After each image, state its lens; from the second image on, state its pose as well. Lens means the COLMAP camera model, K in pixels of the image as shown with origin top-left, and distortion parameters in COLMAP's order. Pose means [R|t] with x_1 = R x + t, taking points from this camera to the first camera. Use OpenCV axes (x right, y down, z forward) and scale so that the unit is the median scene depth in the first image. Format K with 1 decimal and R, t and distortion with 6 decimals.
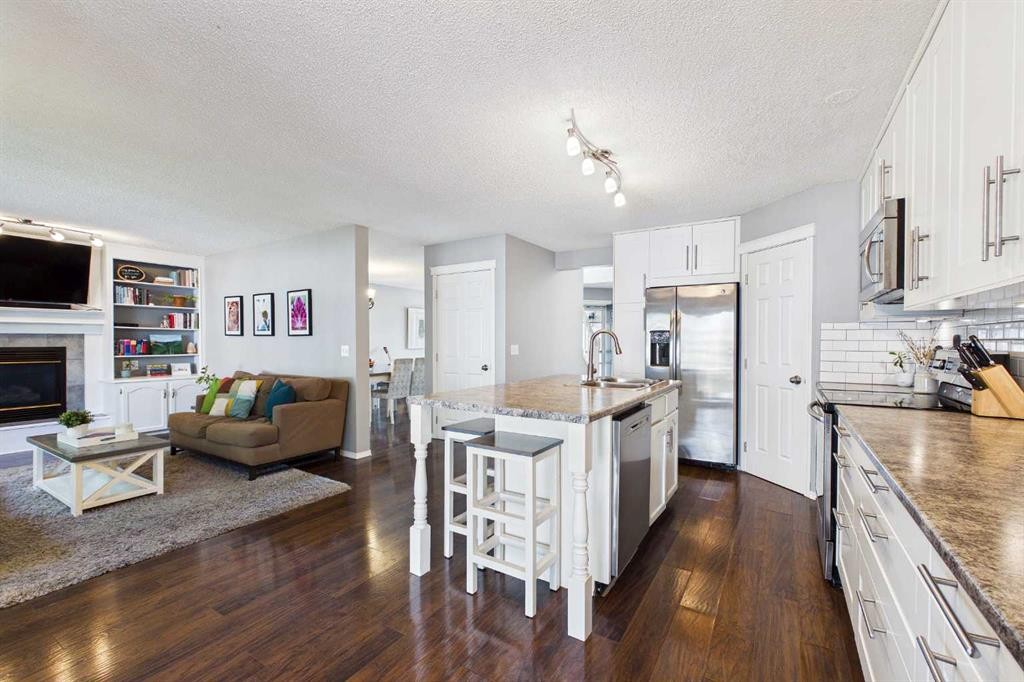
lens RADIAL K [[431.6, 0, 512.5], [0, 431.6, 346.8], [0, 0, 1]] dist [-0.000047, -0.000265]
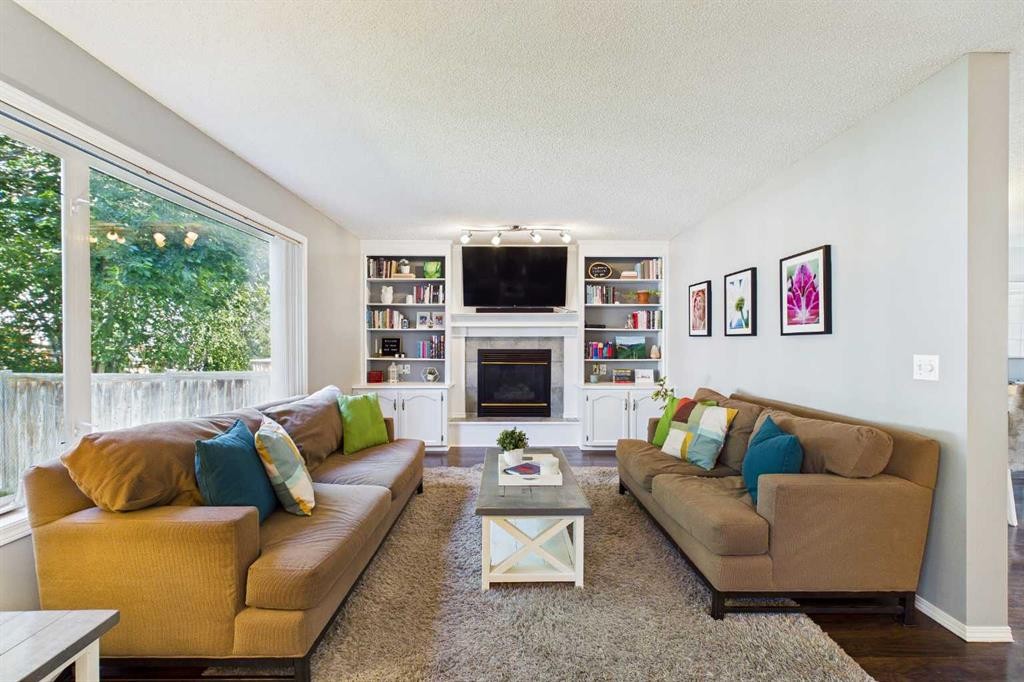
lens RADIAL K [[431.6, 0, 512.5], [0, 431.6, 346.8], [0, 0, 1]] dist [-0.000047, -0.000265]
pose [[0.540292, 0.007199, -0.841447, -0.212520], [-0.010961, 0.999939, 0.001517, -0.006164], [0.841406, 0.008404, 0.540338, 0.358624]]
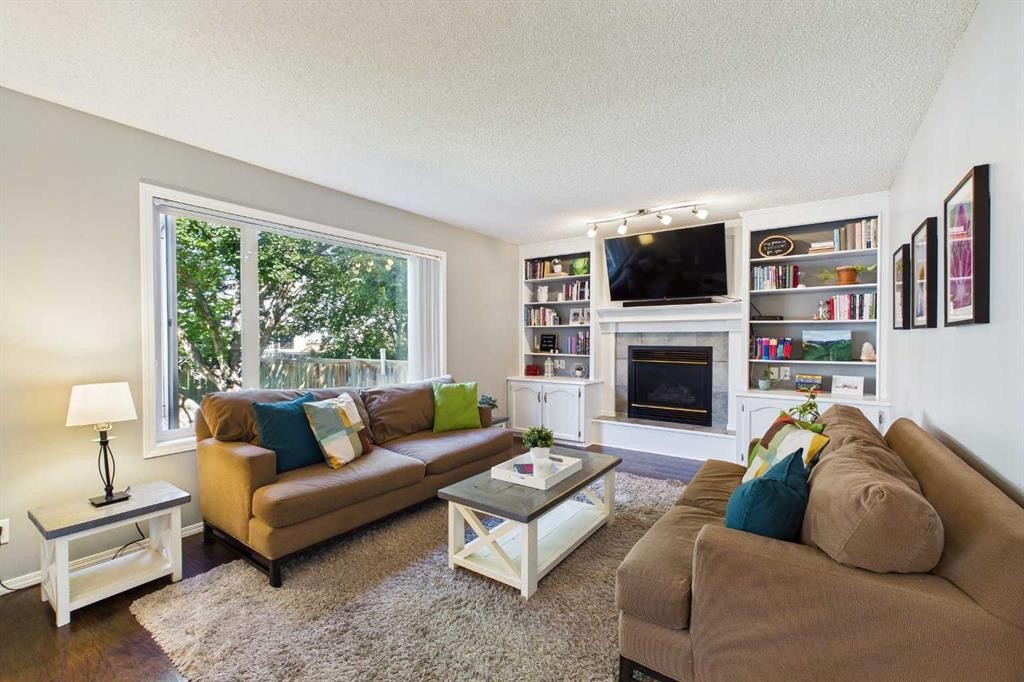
lens RADIAL K [[431.6, 0, 512.5], [0, 431.6, 346.8], [0, 0, 1]] dist [-0.000047, -0.000265]
pose [[-0.056228, 0.017225, -0.998269, -0.140477], [-0.013725, 0.999743, 0.018024, -0.009476], [0.998324, 0.014715, -0.055977, 0.635264]]
